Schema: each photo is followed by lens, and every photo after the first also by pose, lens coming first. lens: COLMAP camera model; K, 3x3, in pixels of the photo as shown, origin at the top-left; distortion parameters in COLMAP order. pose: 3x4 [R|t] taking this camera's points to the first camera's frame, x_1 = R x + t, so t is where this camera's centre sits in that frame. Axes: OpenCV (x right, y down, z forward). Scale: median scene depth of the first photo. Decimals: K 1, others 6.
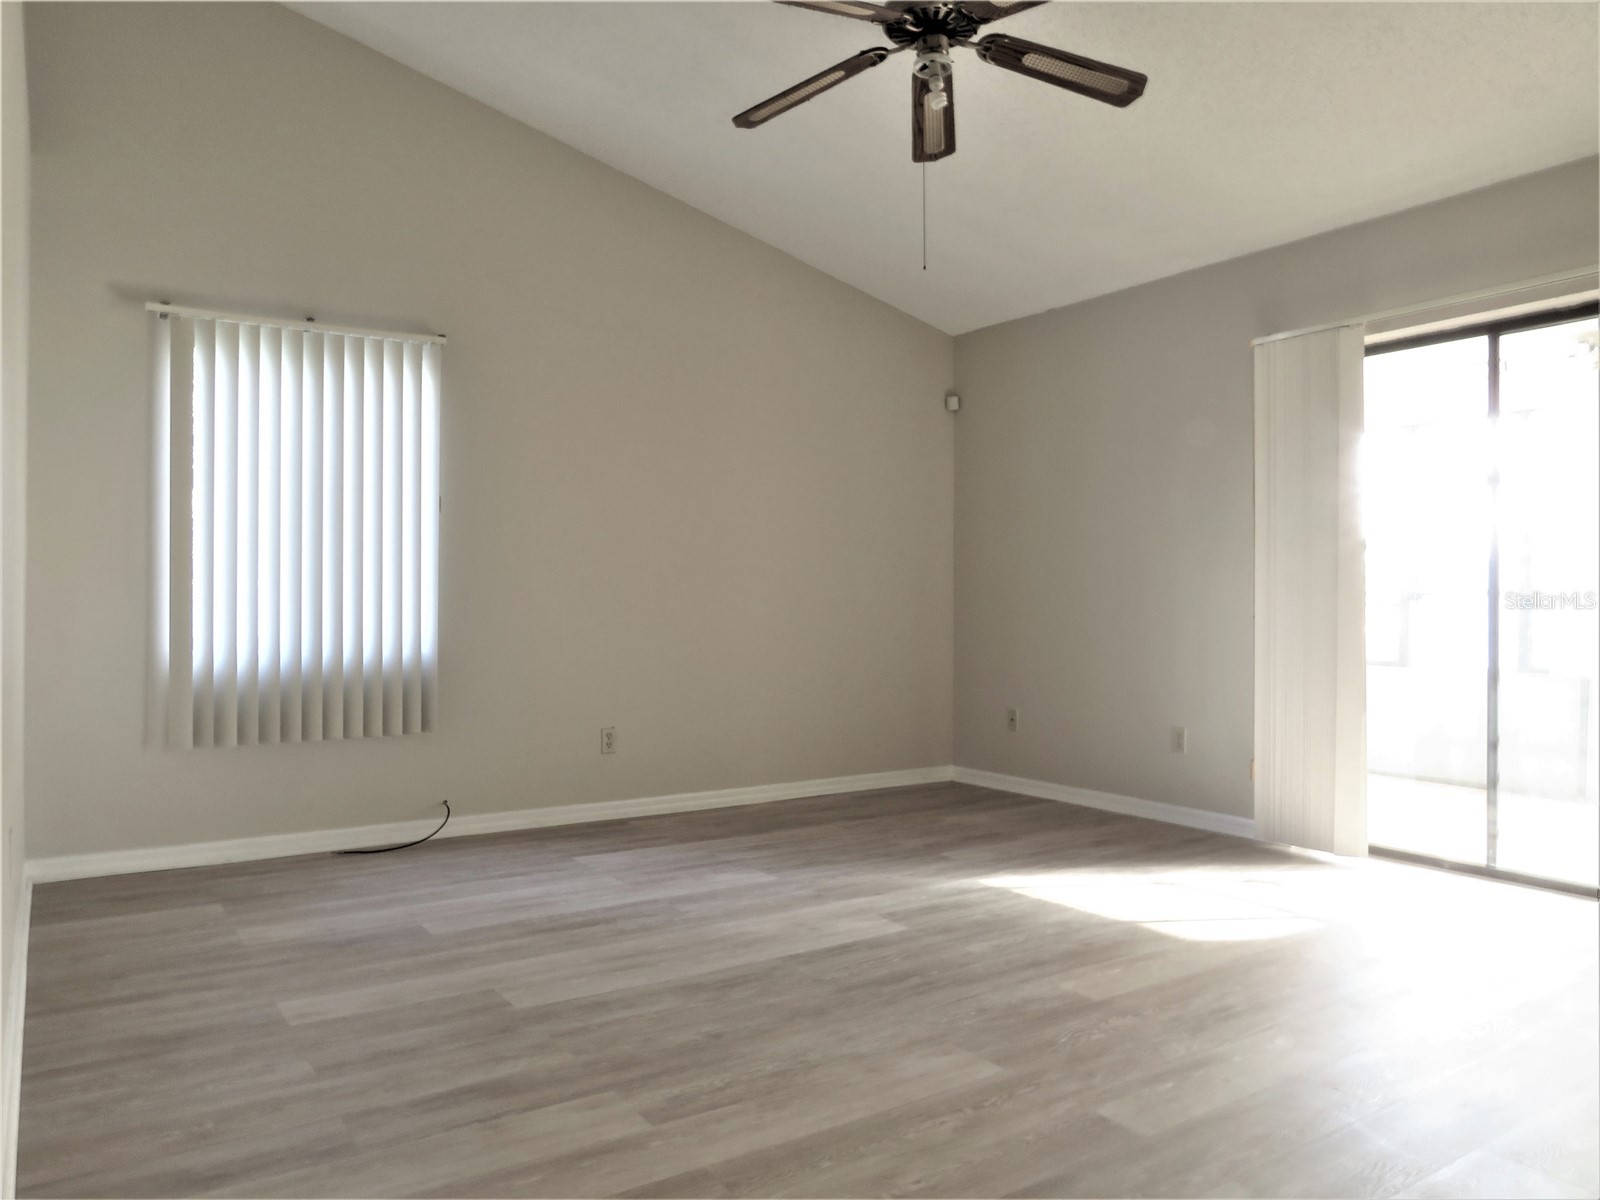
lens RADIAL K [[1131.4, 0, 788.7], [0, 1131.4, 601.0], [0, 0, 1]] dist [-0.023409, -0.004057]
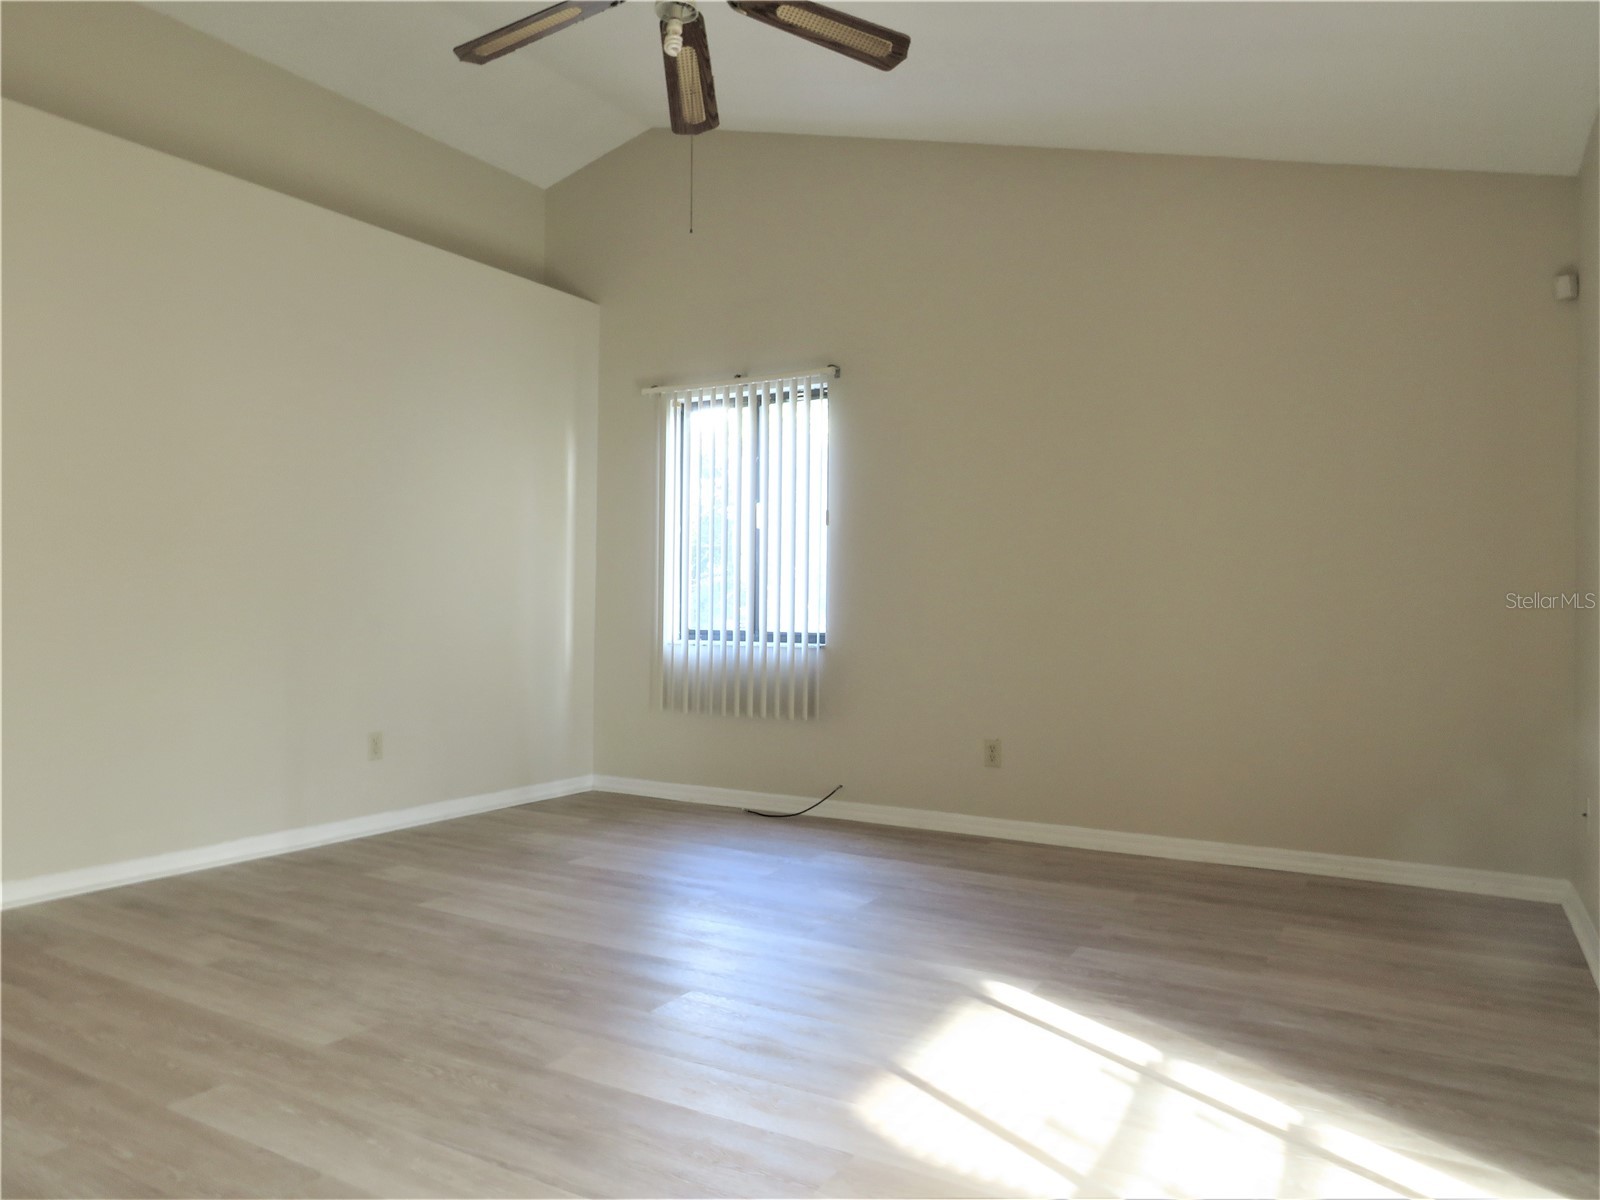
lens RADIAL K [[1131.4, 0, 788.7], [0, 1131.4, 601.0], [0, 0, 1]] dist [-0.023409, -0.004057]
pose [[0.437157, -0.002014, -0.899383, 0.770342], [-0.010521, 0.999918, -0.007353, 0.006922], [0.899324, 0.012677, 0.437100, 0.547313]]
